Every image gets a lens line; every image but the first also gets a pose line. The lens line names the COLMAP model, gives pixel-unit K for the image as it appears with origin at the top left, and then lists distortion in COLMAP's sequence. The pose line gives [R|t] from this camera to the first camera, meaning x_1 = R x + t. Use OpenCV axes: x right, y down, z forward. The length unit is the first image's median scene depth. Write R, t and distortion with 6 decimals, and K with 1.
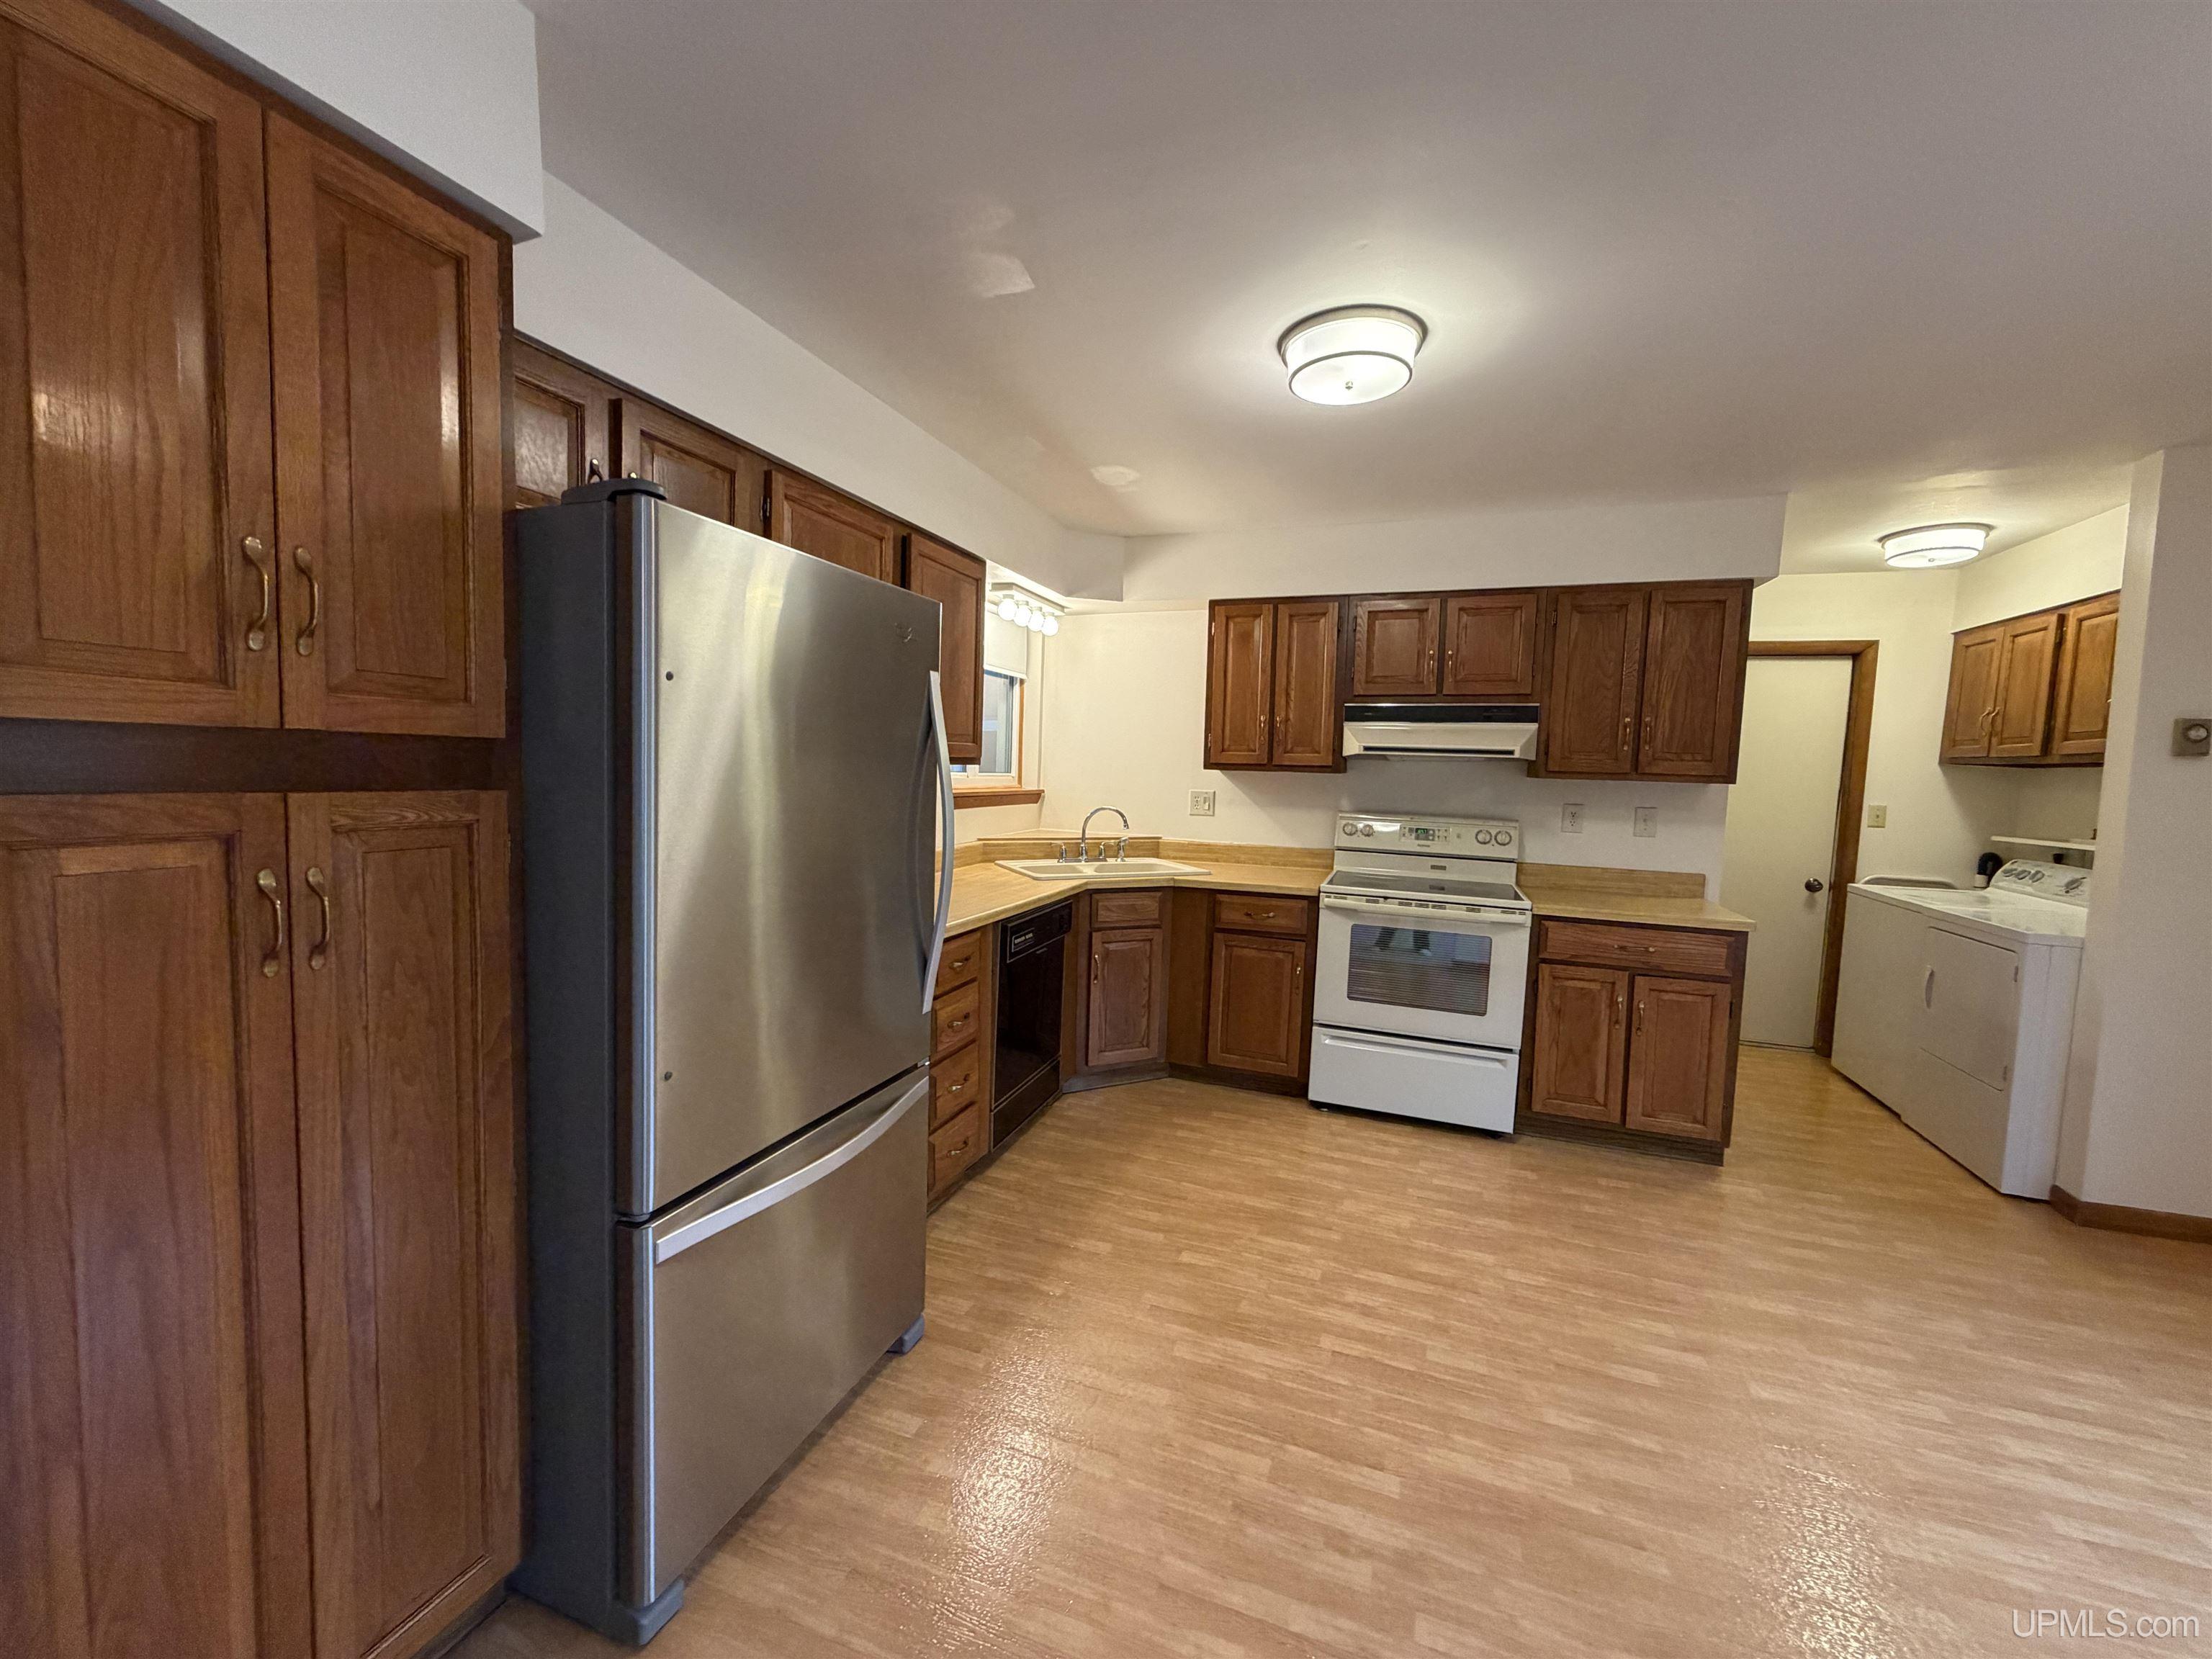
lens RADIAL K [[879.8, 0, 1100.6], [0, 879.8, 825.5], [0, 0, 1]] dist [0.000830, 0.000372]
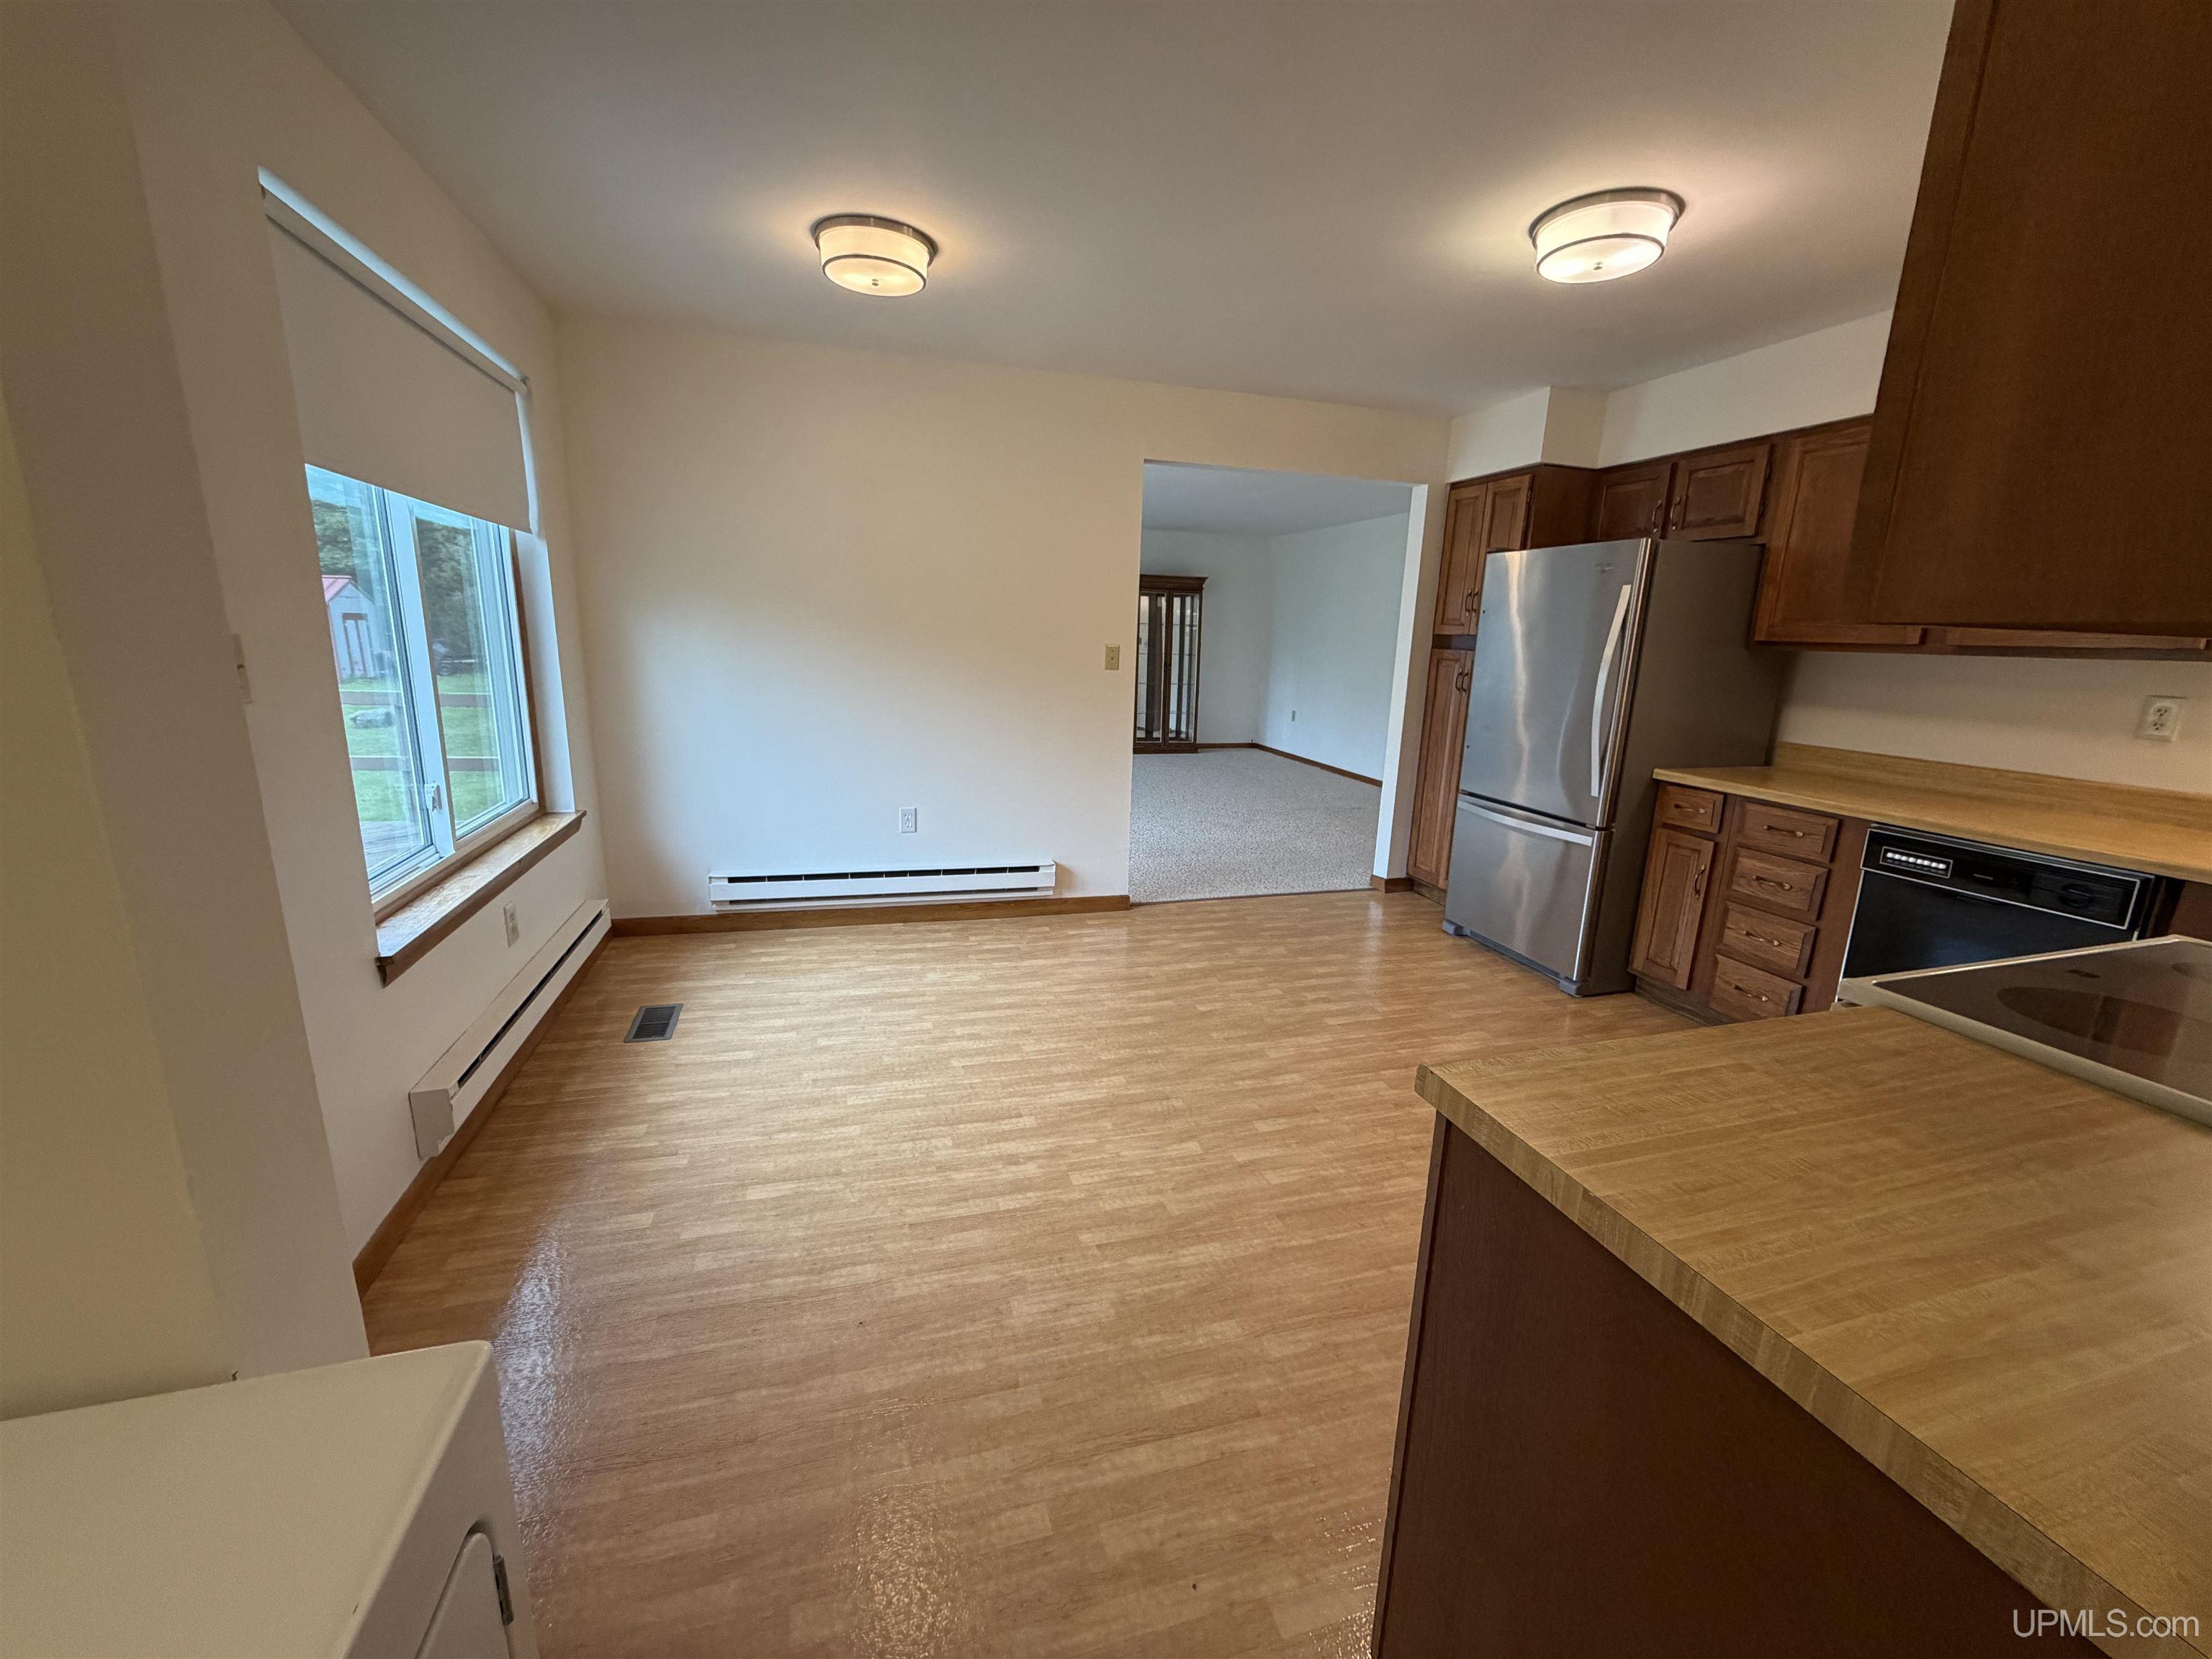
lens RADIAL K [[879.8, 0, 1100.6], [0, 879.8, 825.5], [0, 0, 1]] dist [0.000830, 0.000372]
pose [[-0.801641, 0.075446, -0.593025, 0.924854], [-0.096233, 0.962780, 0.252574, -0.038606], [0.590009, 0.259543, -0.764544, 1.046011]]
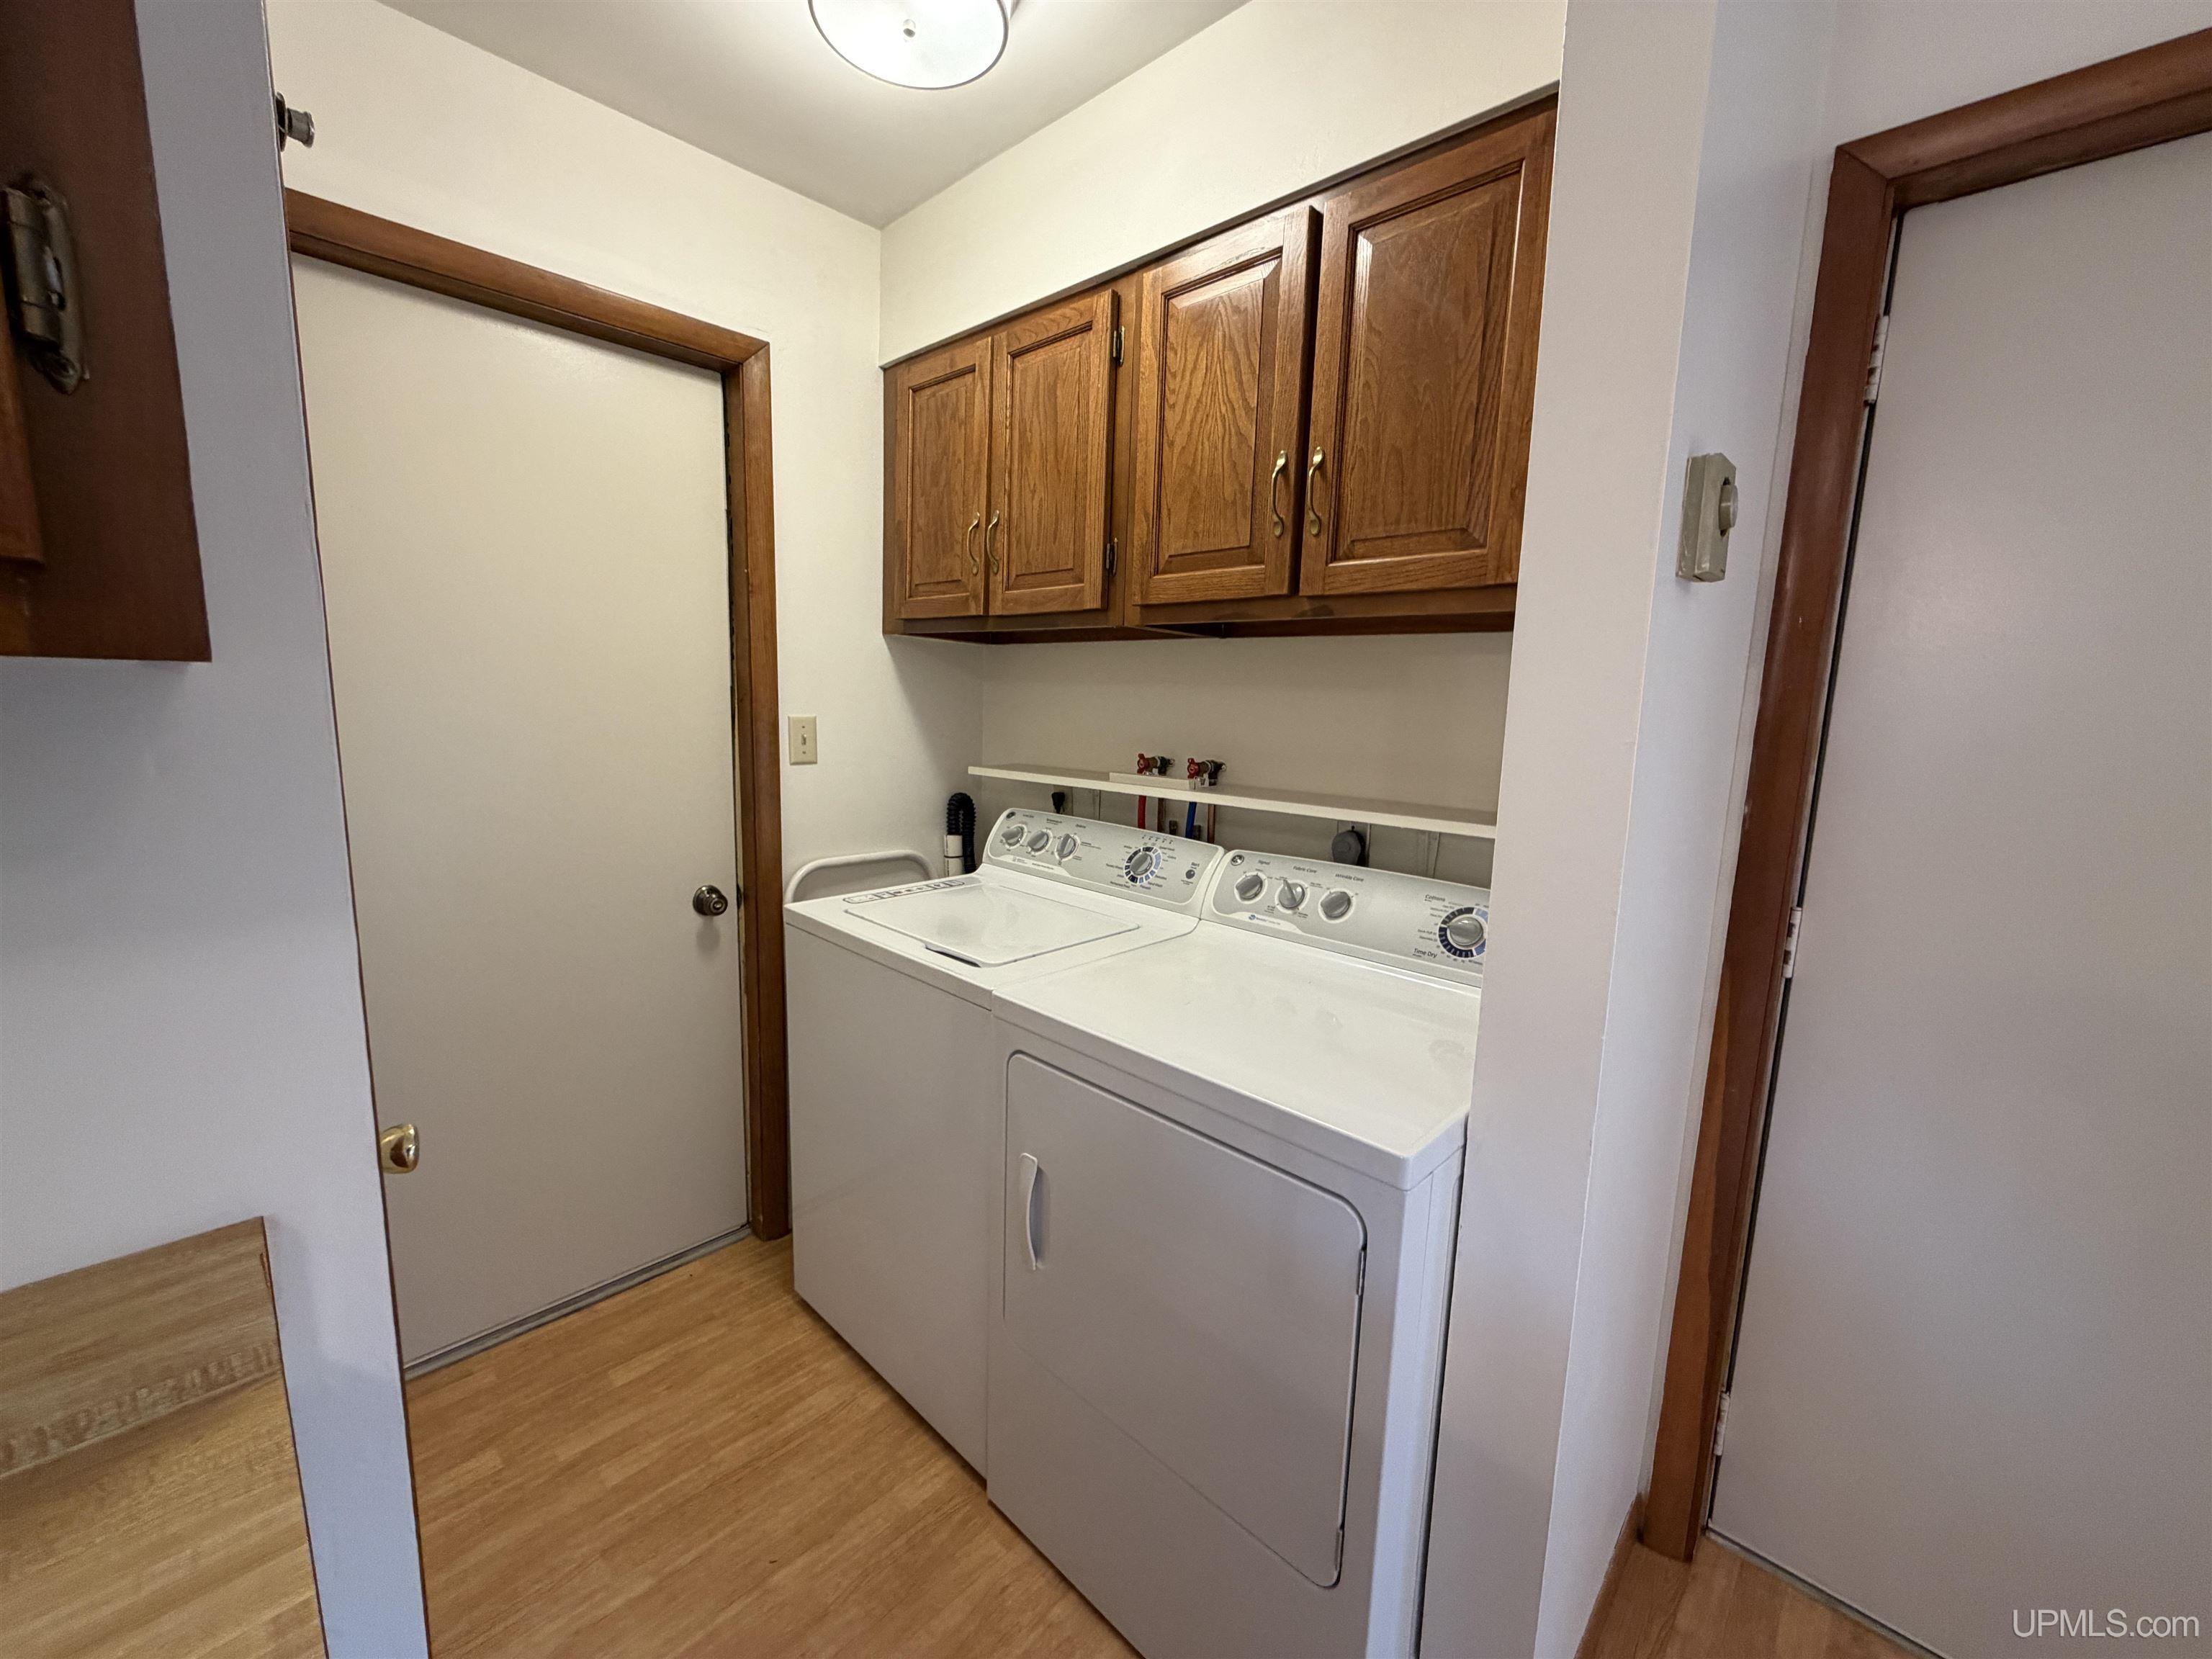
lens RADIAL K [[879.8, 0, 1100.6], [0, 879.8, 825.5], [0, 0, 1]] dist [0.000830, 0.000372]
pose [[0.398984, -0.160949, 0.902722, 0.662079], [0.049624, 0.986822, 0.154011, -0.040086], [-0.915614, -0.016651, 0.401713, 0.860804]]
